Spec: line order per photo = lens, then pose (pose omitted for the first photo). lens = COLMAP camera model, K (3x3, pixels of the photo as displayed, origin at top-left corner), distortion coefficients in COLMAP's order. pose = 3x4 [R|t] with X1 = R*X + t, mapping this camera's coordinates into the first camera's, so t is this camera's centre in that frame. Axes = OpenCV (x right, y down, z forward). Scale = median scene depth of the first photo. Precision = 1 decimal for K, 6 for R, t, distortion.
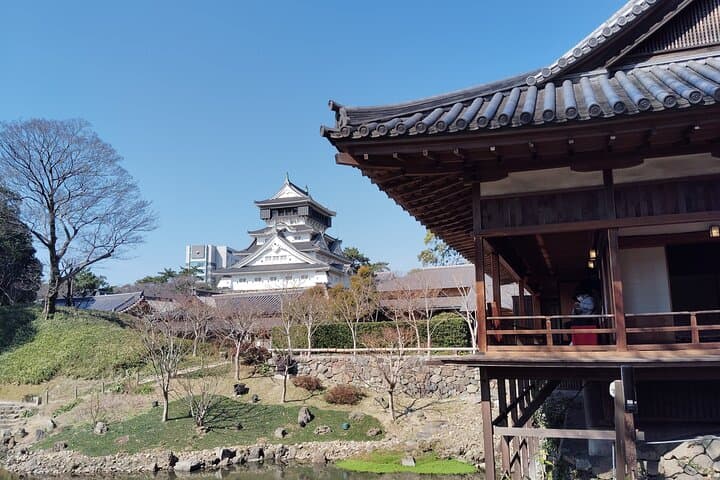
lens RADIAL K [[605.2, 0, 361.6], [0, 605.2, 243.9], [0, 0, 1]] dist [0.065749, -0.126586]
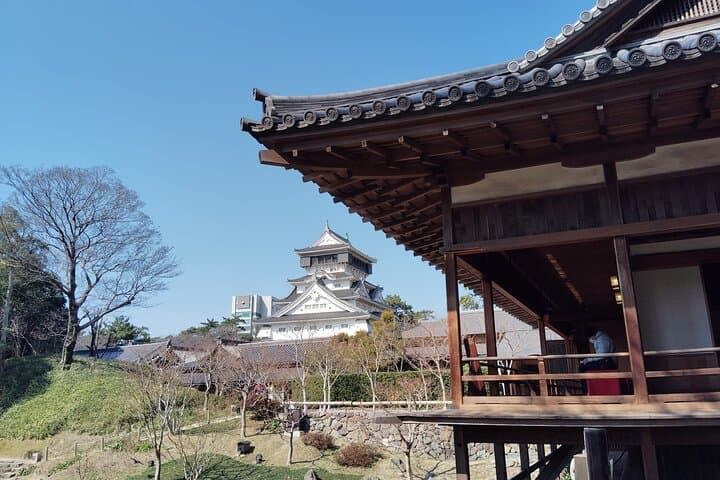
lens RADIAL K [[605.2, 0, 356.4], [0, 605.2, 216.1], [0, 0, 1]] dist [0.065749, -0.126586]
pose [[0.996219, -0.024256, -0.083420, 0.046865], [0.013603, 0.991939, -0.125981, 0.012490], [0.085804, 0.124370, 0.988519, 0.068428]]
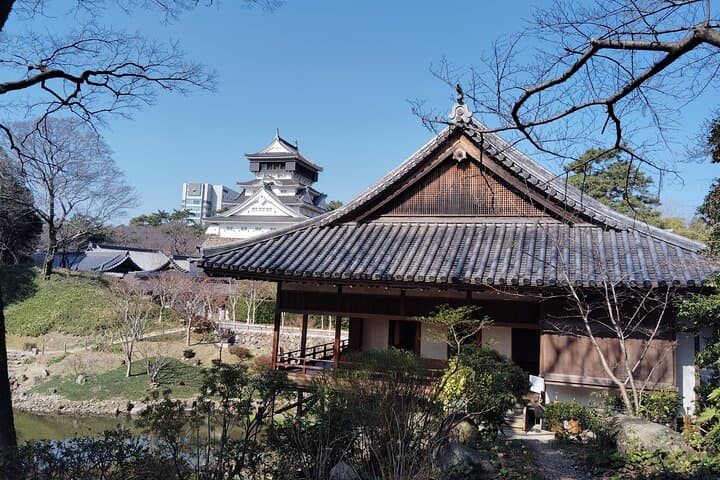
lens RADIAL K [[605.2, 0, 362.8], [0, 605.2, 217.9], [0, 0, 1]] dist [0.065749, -0.126586]
pose [[0.998141, 0.060806, 0.004198, 0.145381], [-0.060944, 0.996646, 0.054620, -0.141619], [-0.000862, -0.054775, 0.998498, -0.289071]]
